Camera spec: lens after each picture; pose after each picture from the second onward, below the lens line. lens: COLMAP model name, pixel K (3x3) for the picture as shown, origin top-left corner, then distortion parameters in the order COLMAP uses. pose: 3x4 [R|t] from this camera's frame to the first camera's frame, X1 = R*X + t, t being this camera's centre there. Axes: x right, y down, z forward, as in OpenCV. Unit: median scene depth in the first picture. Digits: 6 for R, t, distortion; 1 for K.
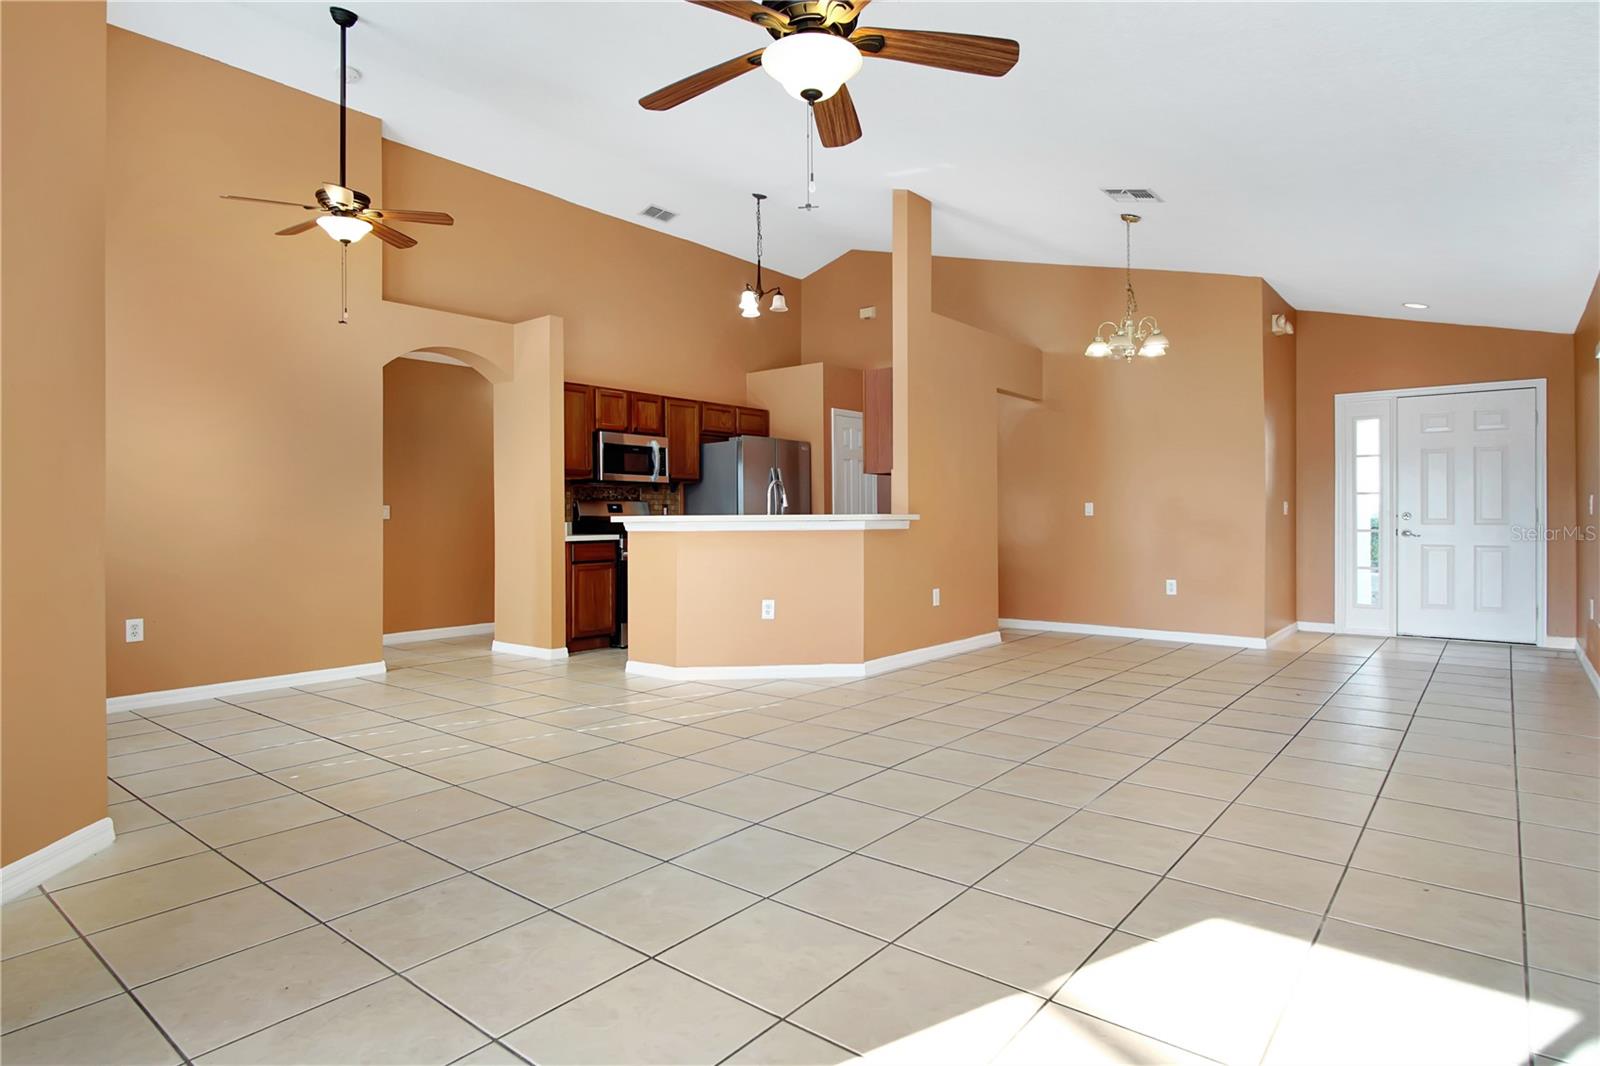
lens RADIAL K [[857.9, 0, 806.1], [0, 857.9, 526.5], [0, 0, 1]] dist [-0.004922, -0.001956]
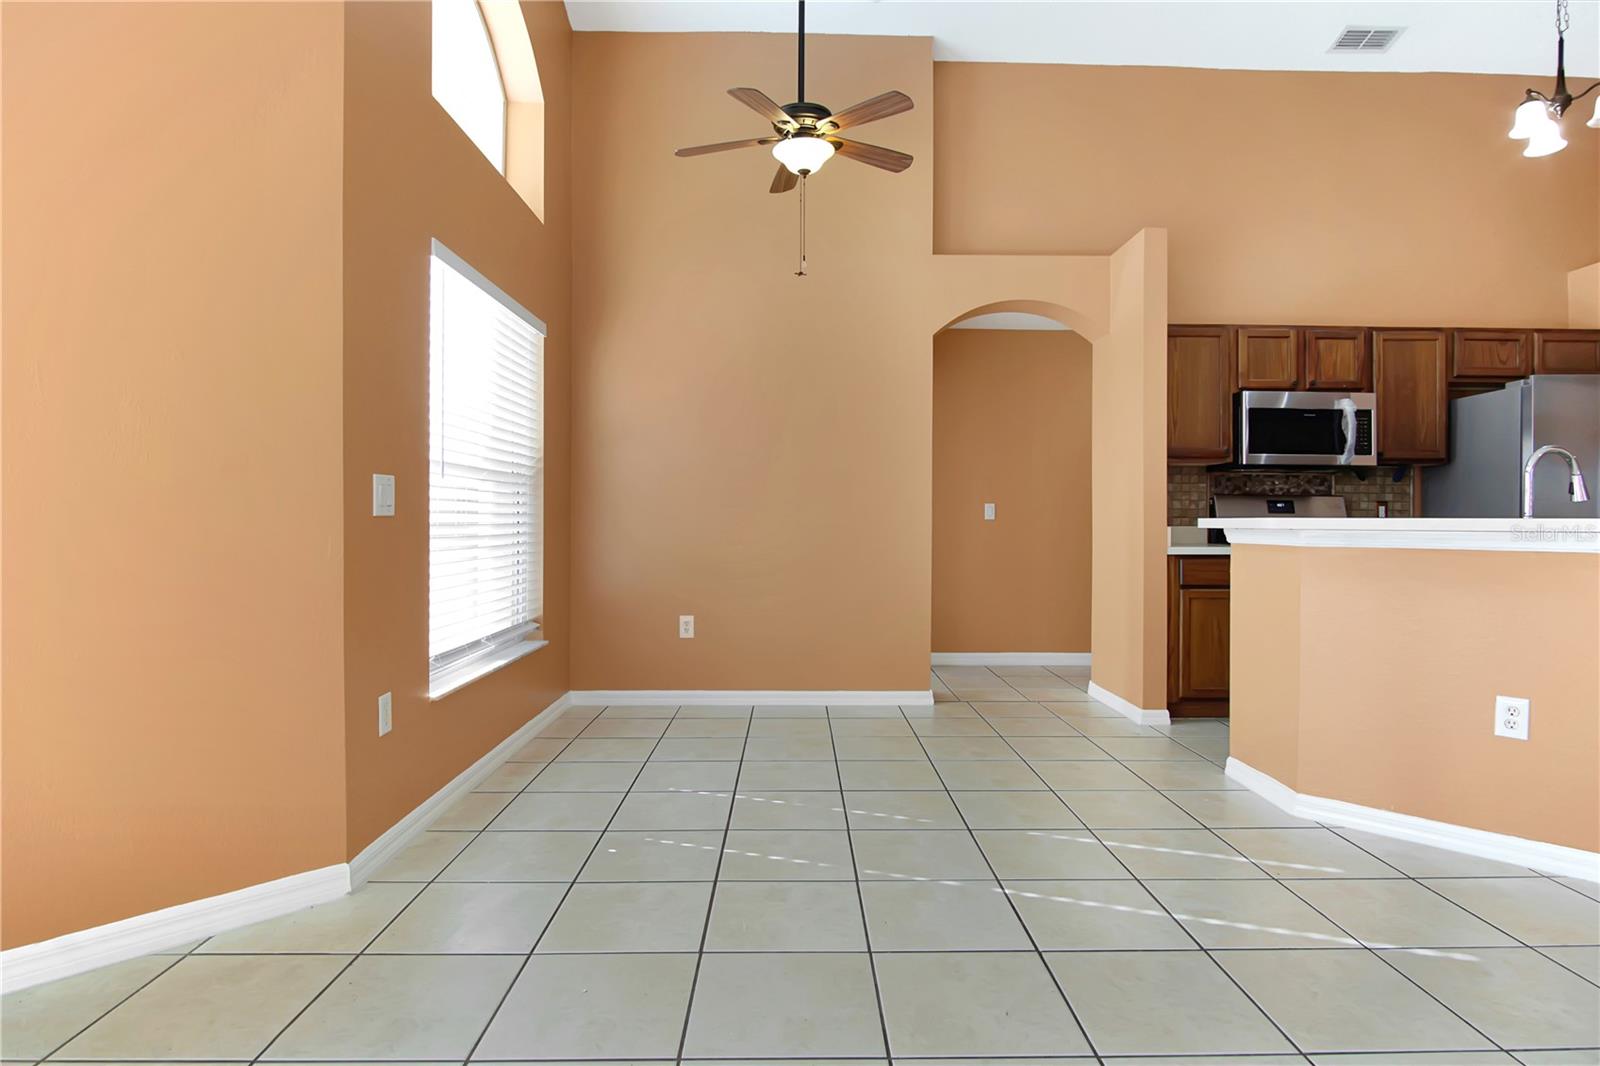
lens RADIAL K [[857.9, 0, 800.5], [0, 857.9, 520.0], [0, 0, 1]] dist [-0.004922, -0.001956]
pose [[0.643326, 0.010532, -0.765520, 0.047415], [-0.017638, 0.999844, -0.001066, -0.003753], [0.765389, 0.014188, 0.643411, 0.295430]]
